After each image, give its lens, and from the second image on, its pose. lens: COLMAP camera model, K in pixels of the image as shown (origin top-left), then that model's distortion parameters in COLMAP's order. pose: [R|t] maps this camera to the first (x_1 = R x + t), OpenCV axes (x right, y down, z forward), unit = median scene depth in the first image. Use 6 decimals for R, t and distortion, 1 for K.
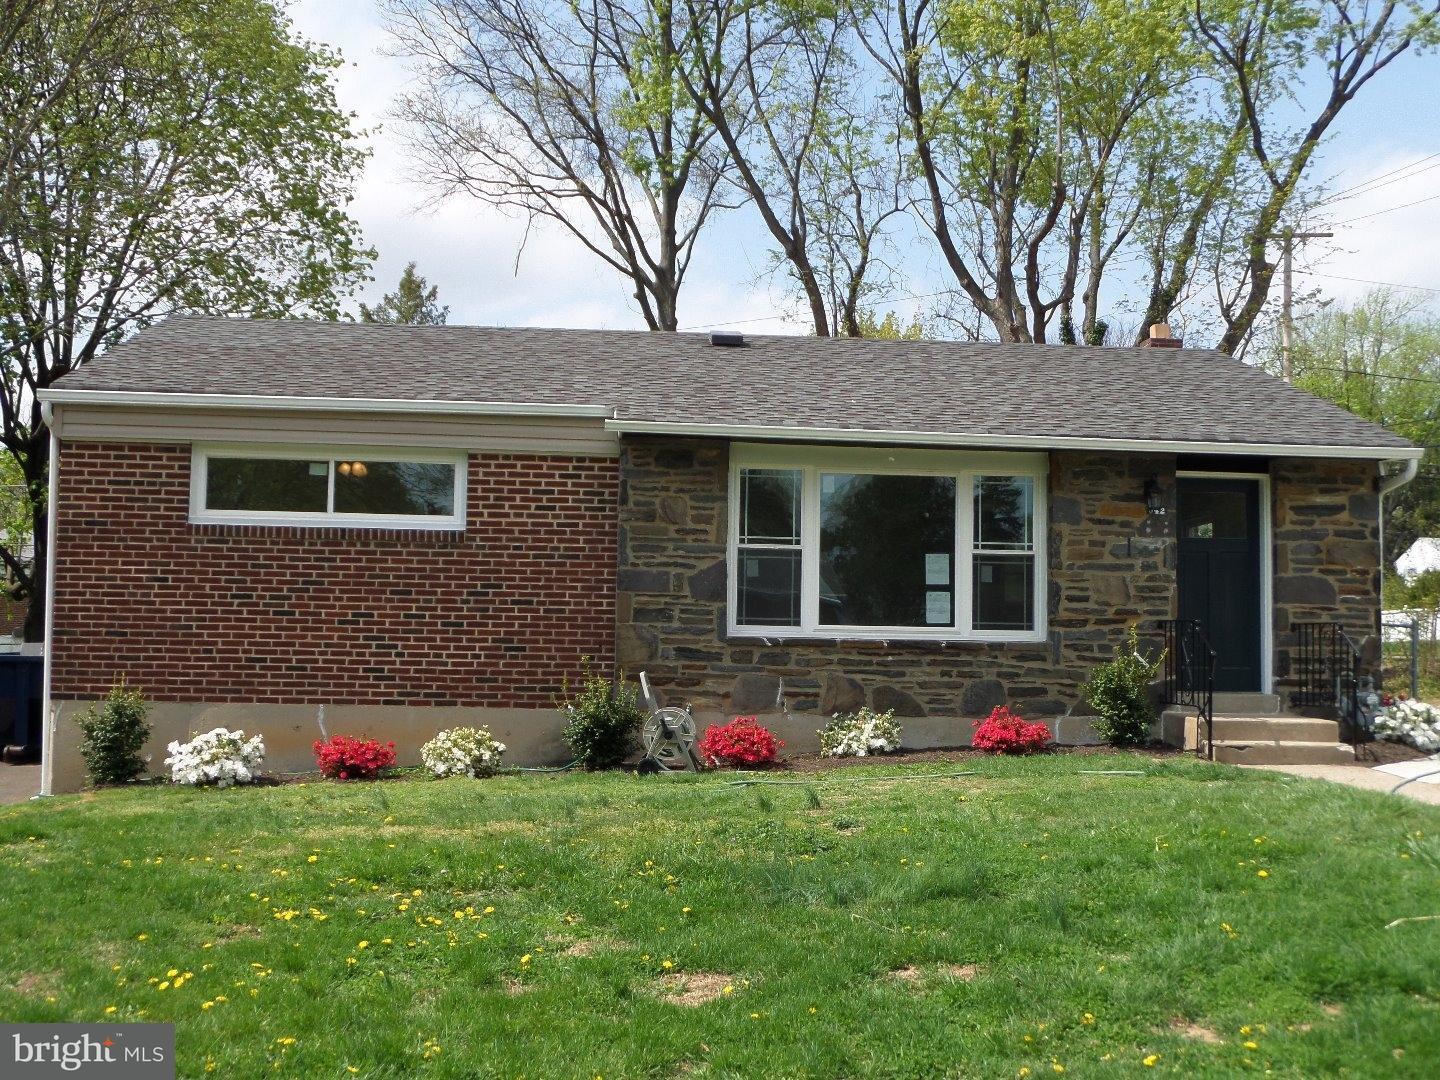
lens RADIAL K [[1694.9, 0, 718.1], [0, 1694.9, 532.1], [0, 0, 1]] dist [-0.066574, 0.000000]
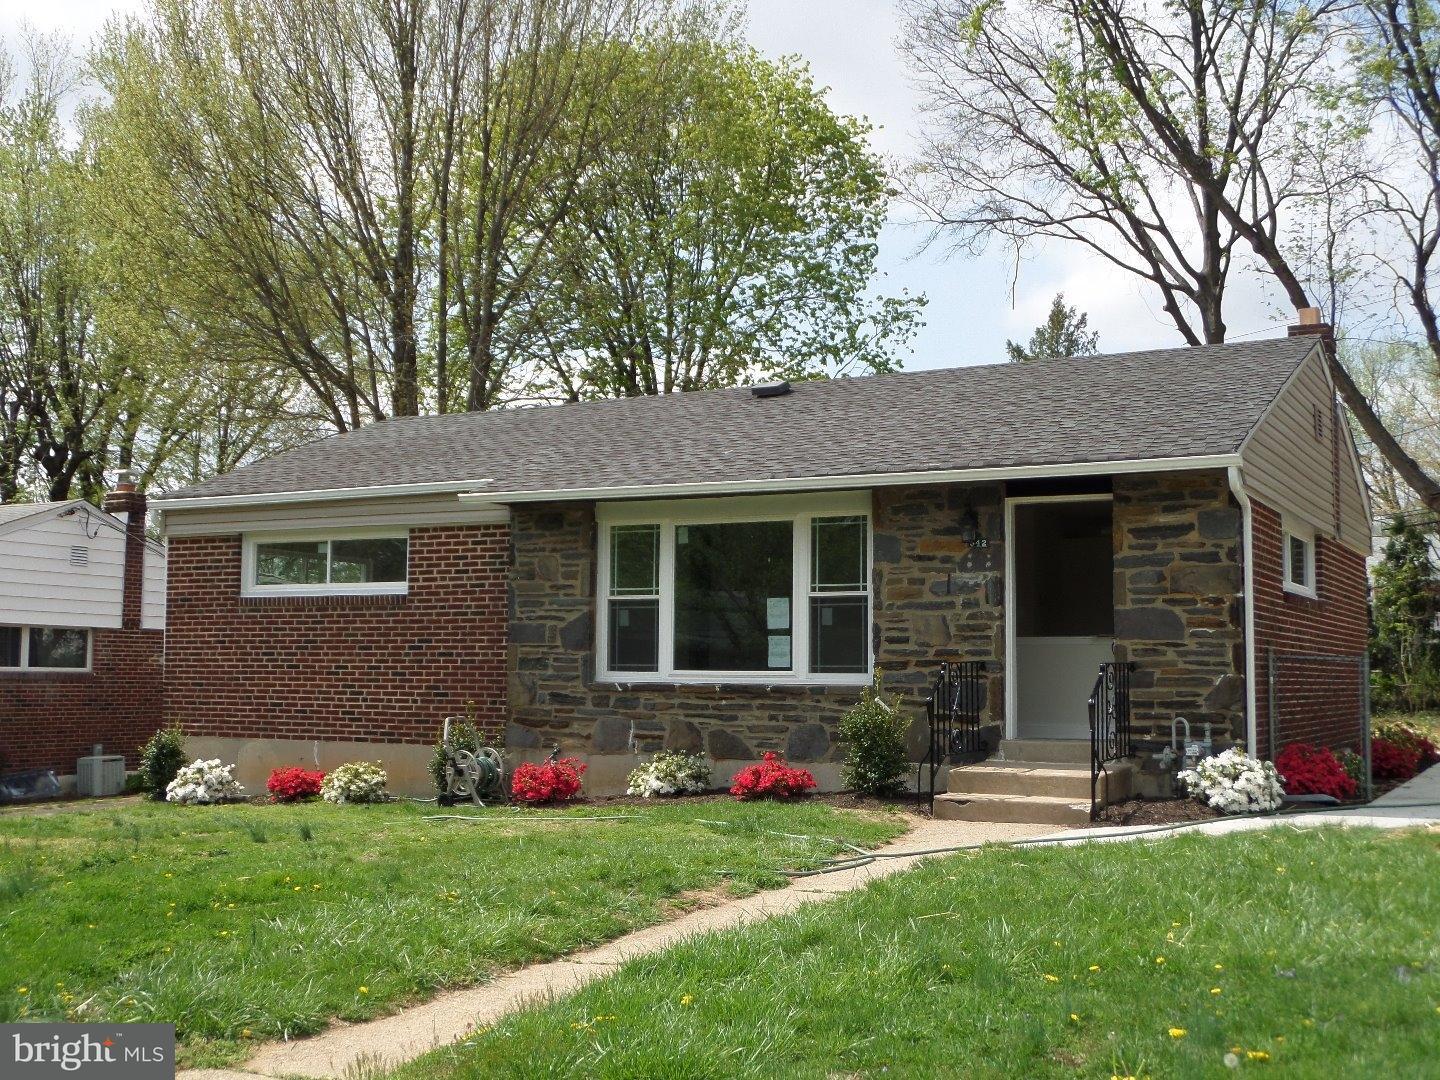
lens RADIAL K [[1694.9, 0, 717.2], [0, 1694.9, 548.9], [0, 0, 1]] dist [-0.066574, 0.000000]
pose [[0.820091, -0.052297, -0.569838, 0.689128], [0.052141, 0.998502, -0.016599, -0.001568], [0.569853, -0.016100, 0.821589, 0.155187]]
